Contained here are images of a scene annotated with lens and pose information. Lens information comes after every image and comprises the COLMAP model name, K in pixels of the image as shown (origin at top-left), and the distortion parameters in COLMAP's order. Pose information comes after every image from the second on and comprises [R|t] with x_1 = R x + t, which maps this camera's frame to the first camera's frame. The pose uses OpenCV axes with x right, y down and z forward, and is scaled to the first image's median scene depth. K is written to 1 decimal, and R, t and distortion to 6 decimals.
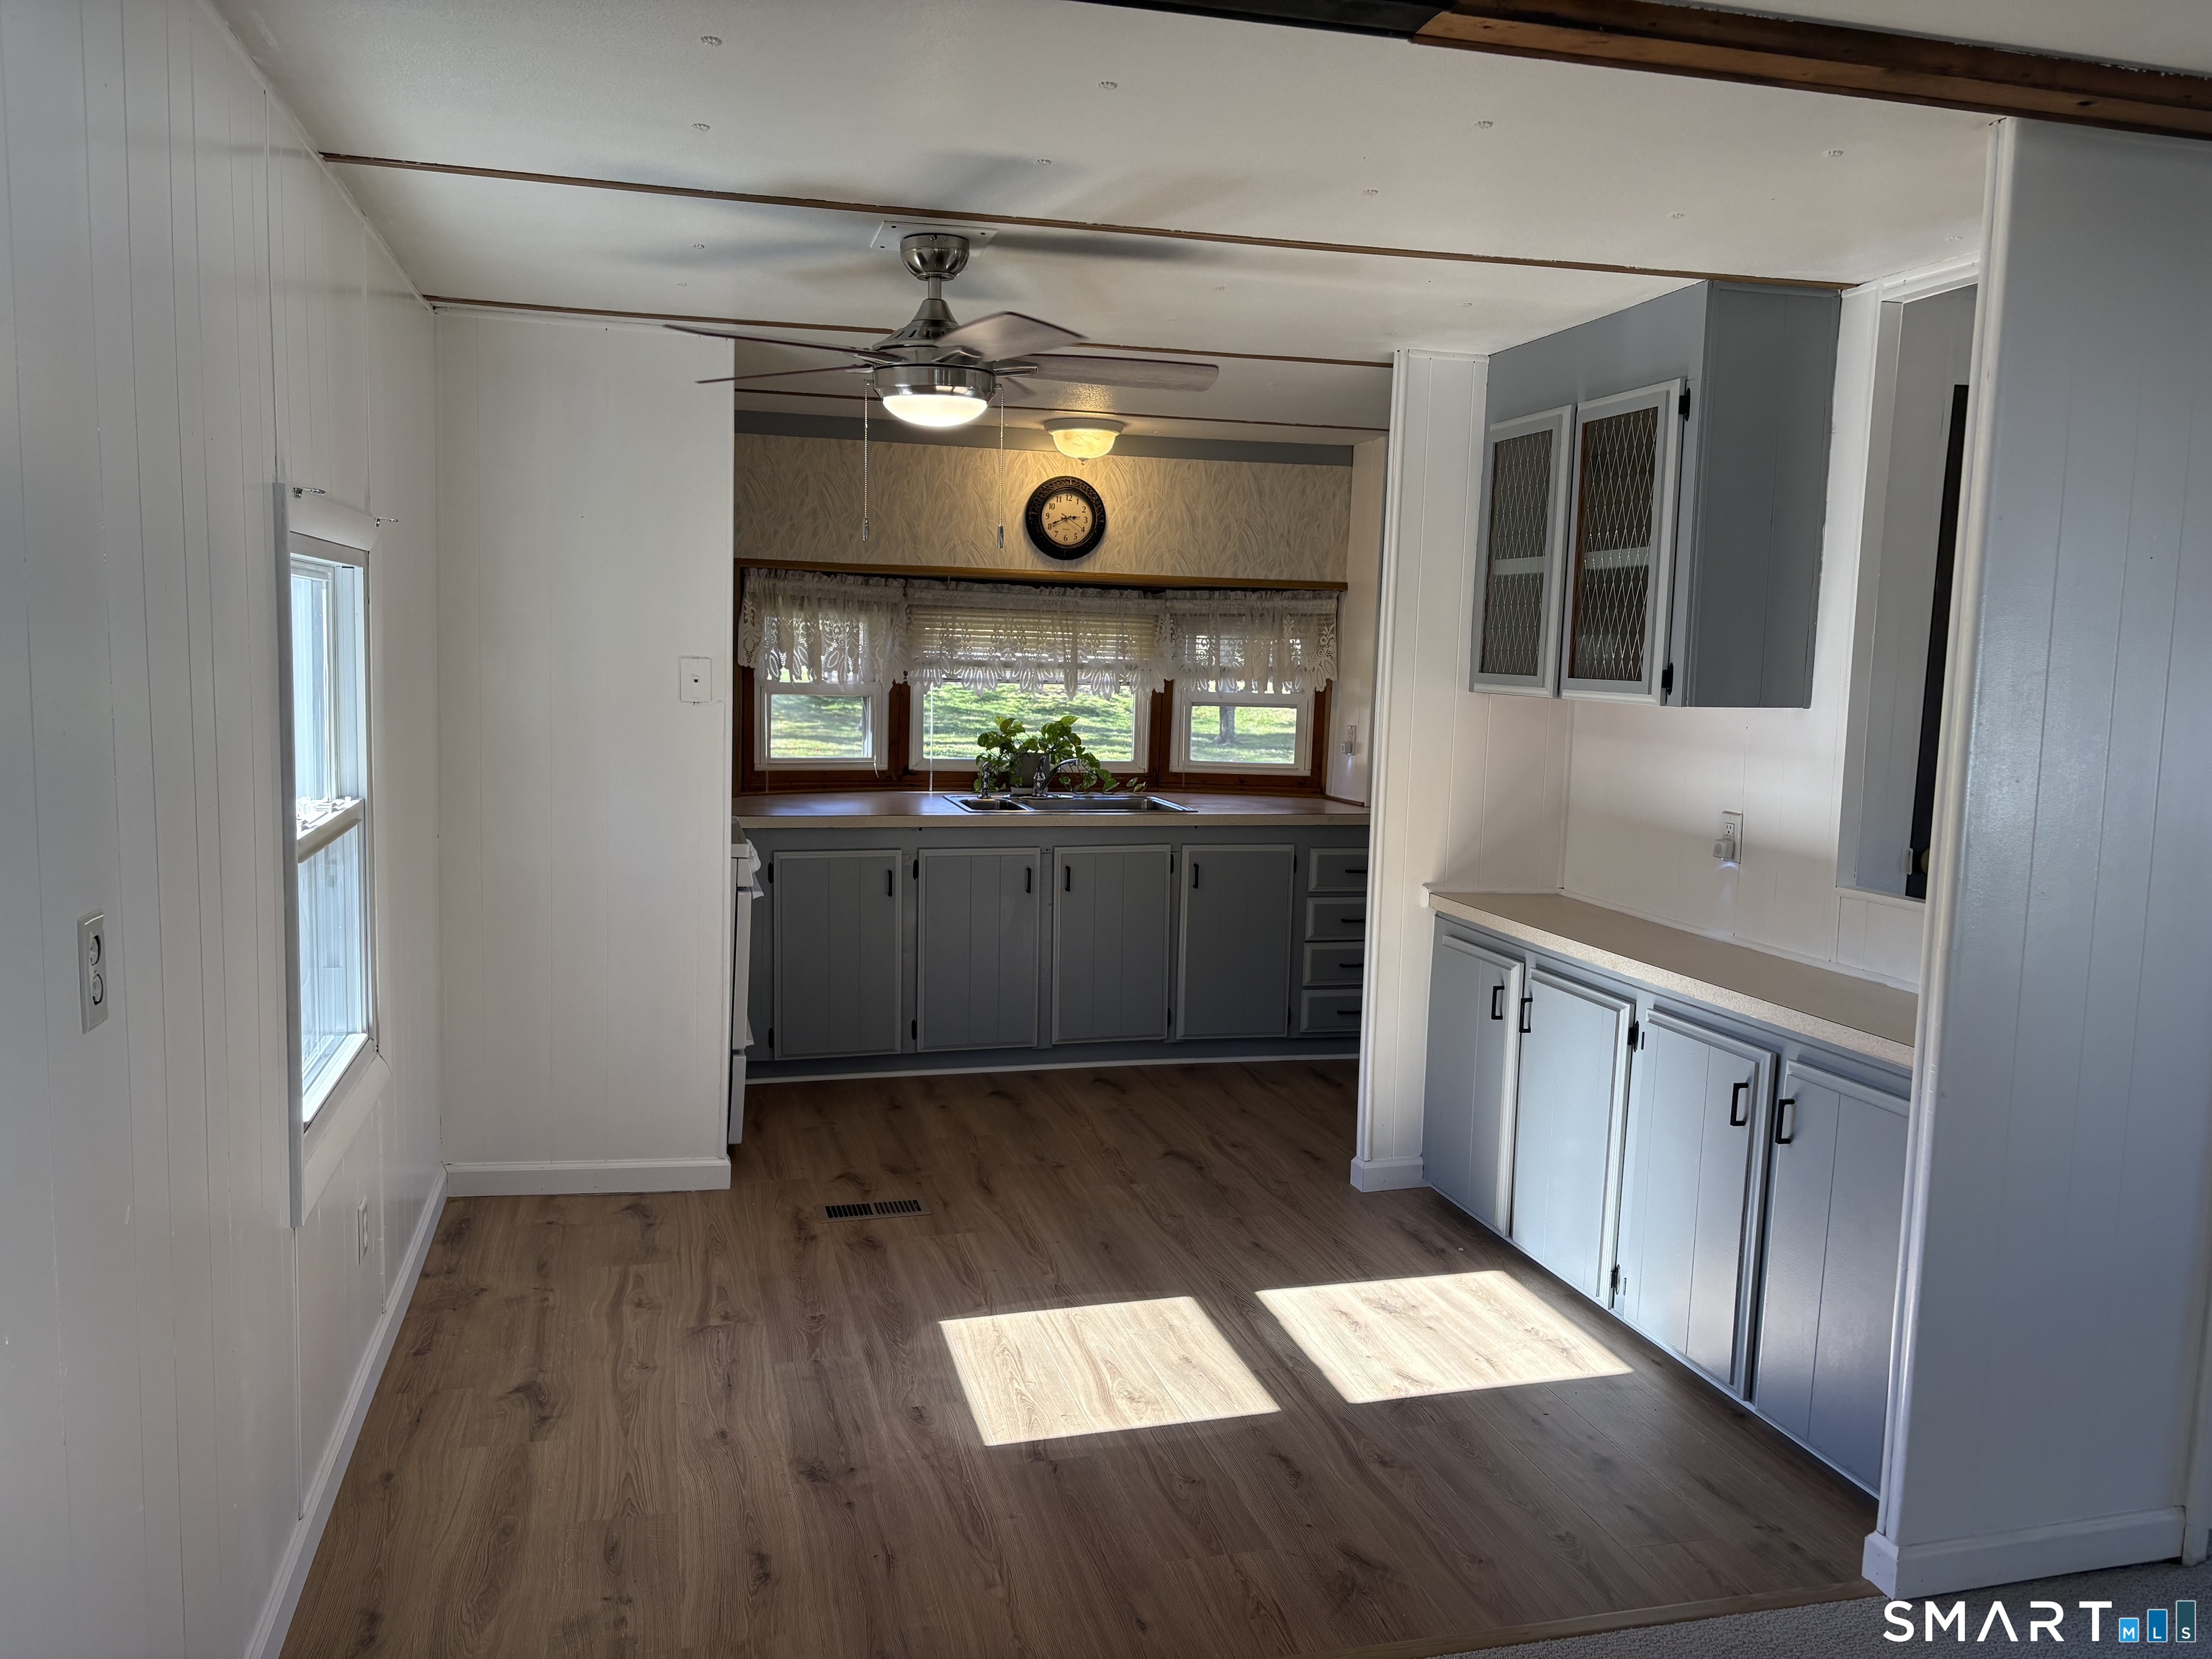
lens RADIAL K [[1668.2, 0, 1121.2], [0, 1668.2, 825.2], [0, 0, 1]] dist [0.055833, -0.049439]
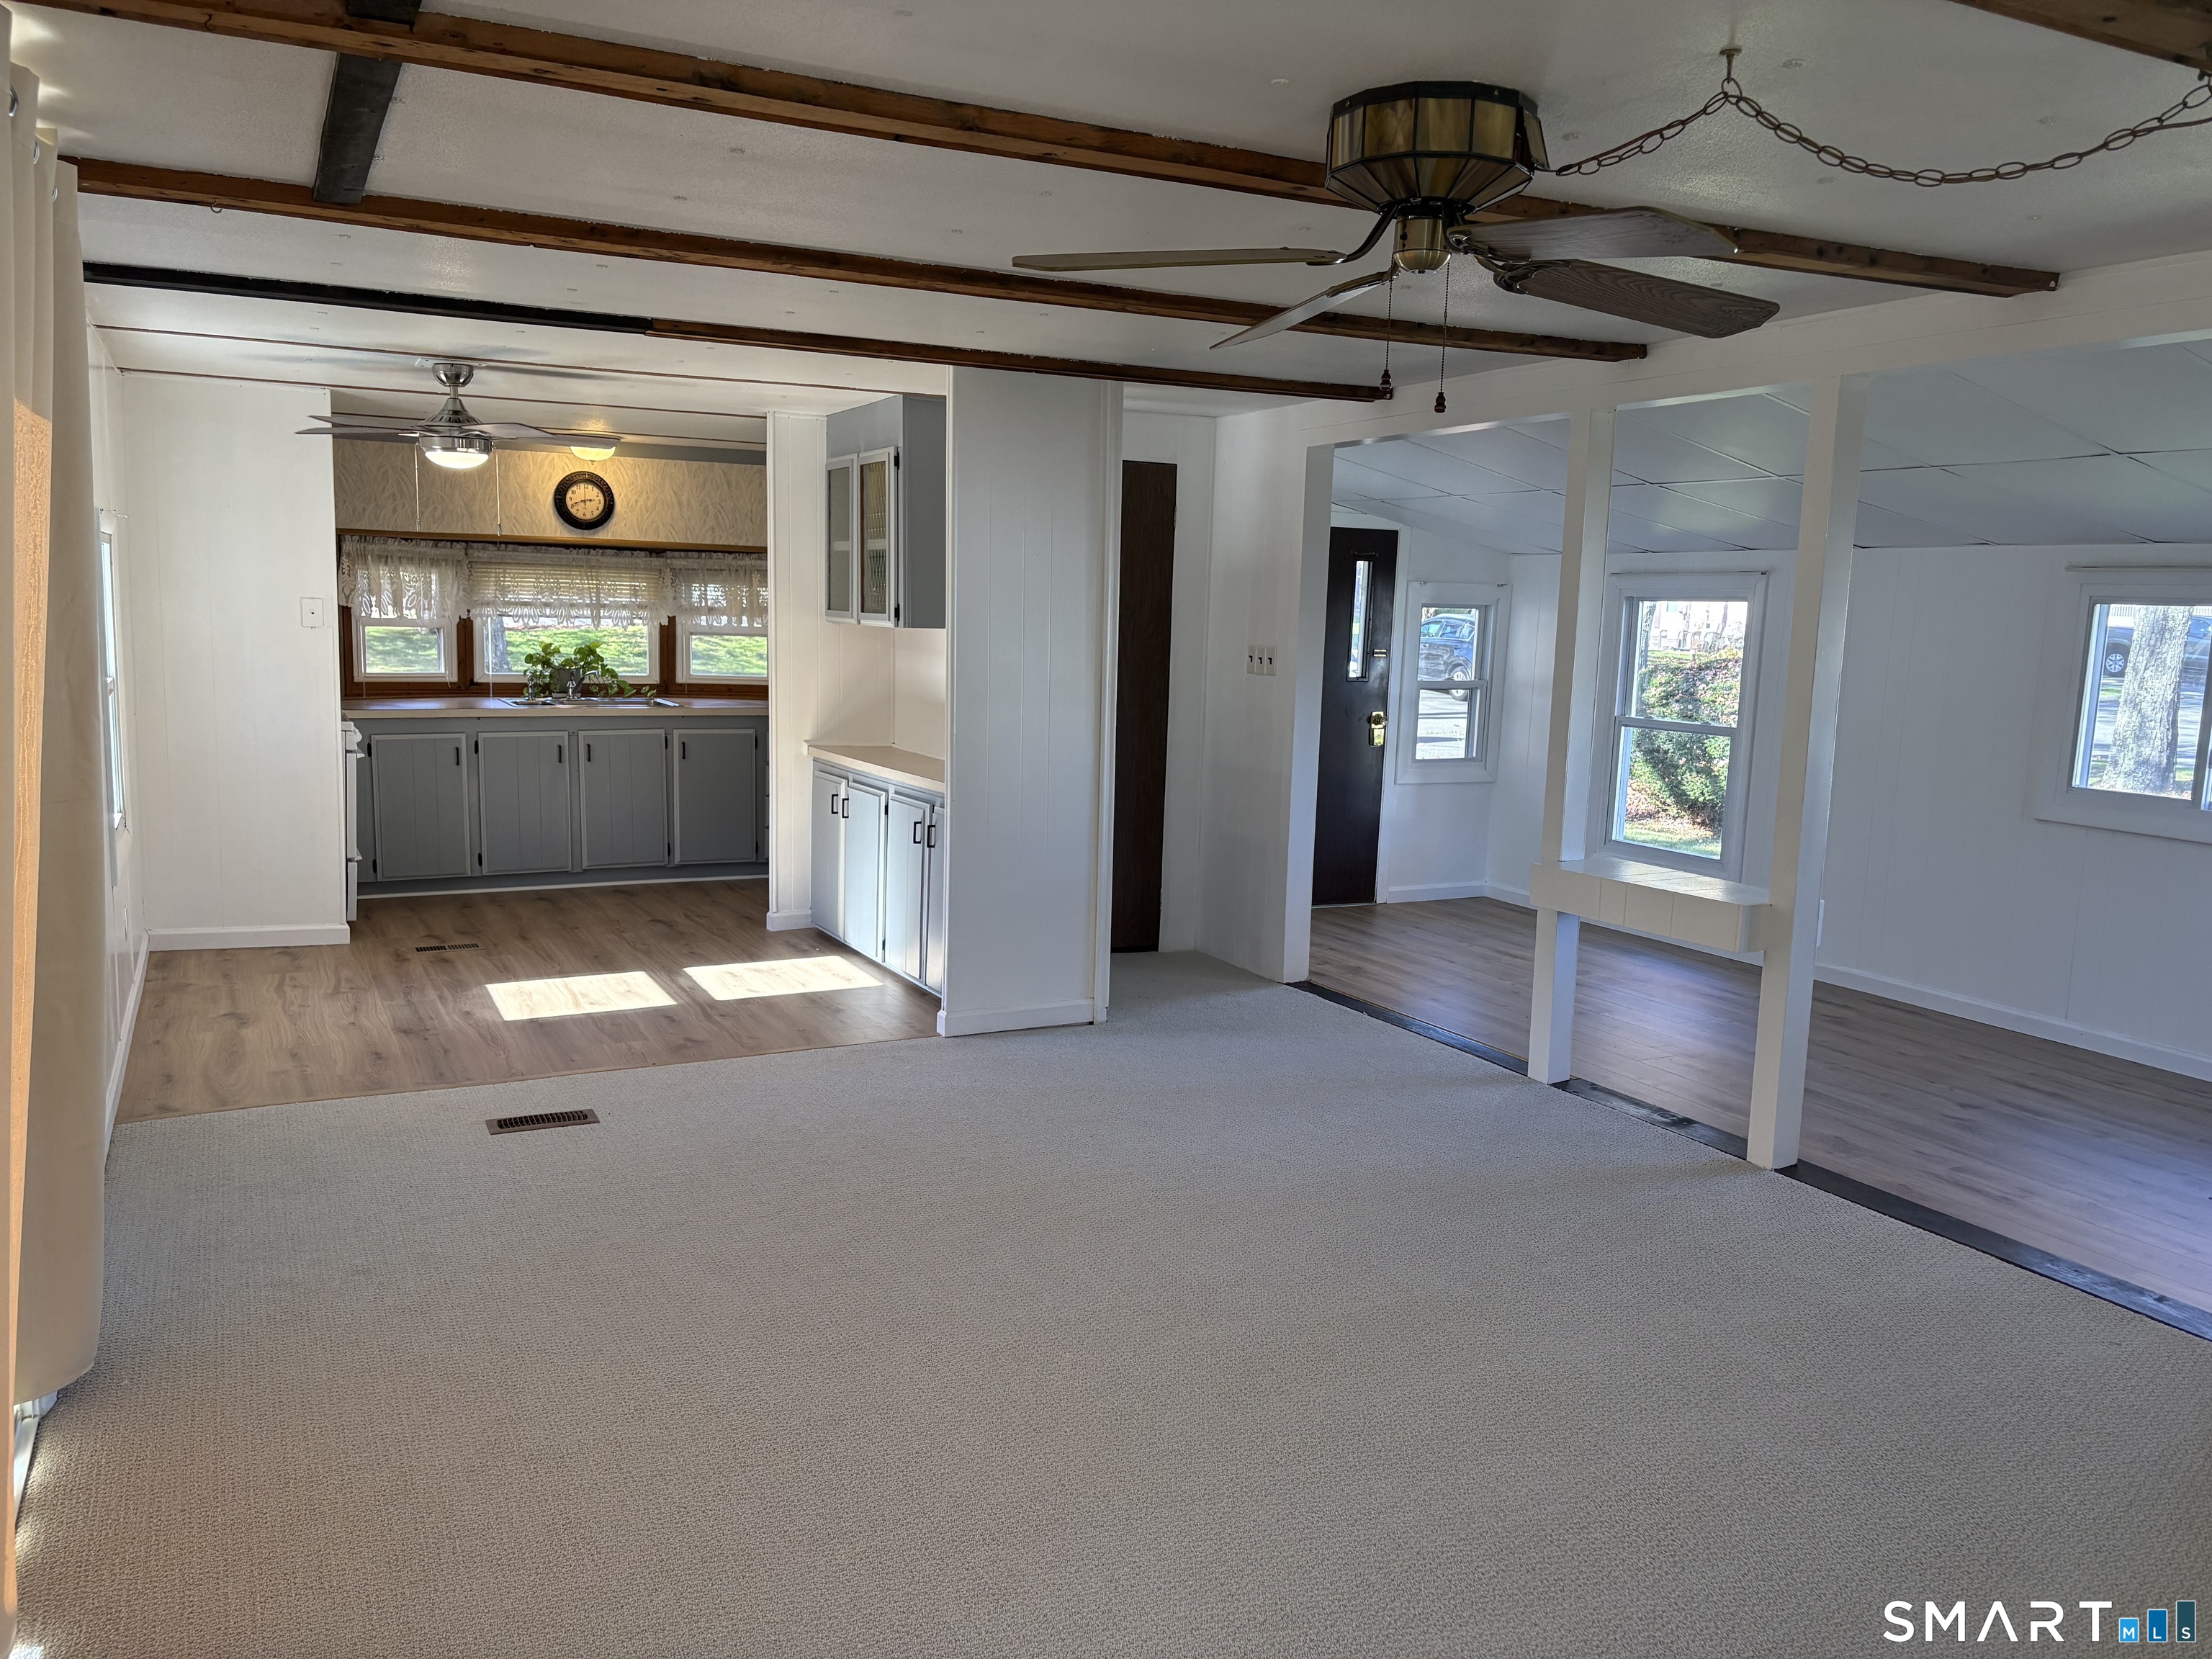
lens RADIAL K [[1668.2, 0, 1101.7], [0, 1668.2, 825.7], [0, 0, 1]] dist [0.055833, -0.049439]
pose [[0.979077, -0.027818, 0.201582, 0.143441], [0.021463, 0.999203, 0.033645, 0.074396], [-0.202357, -0.028614, 0.978894, -0.690752]]
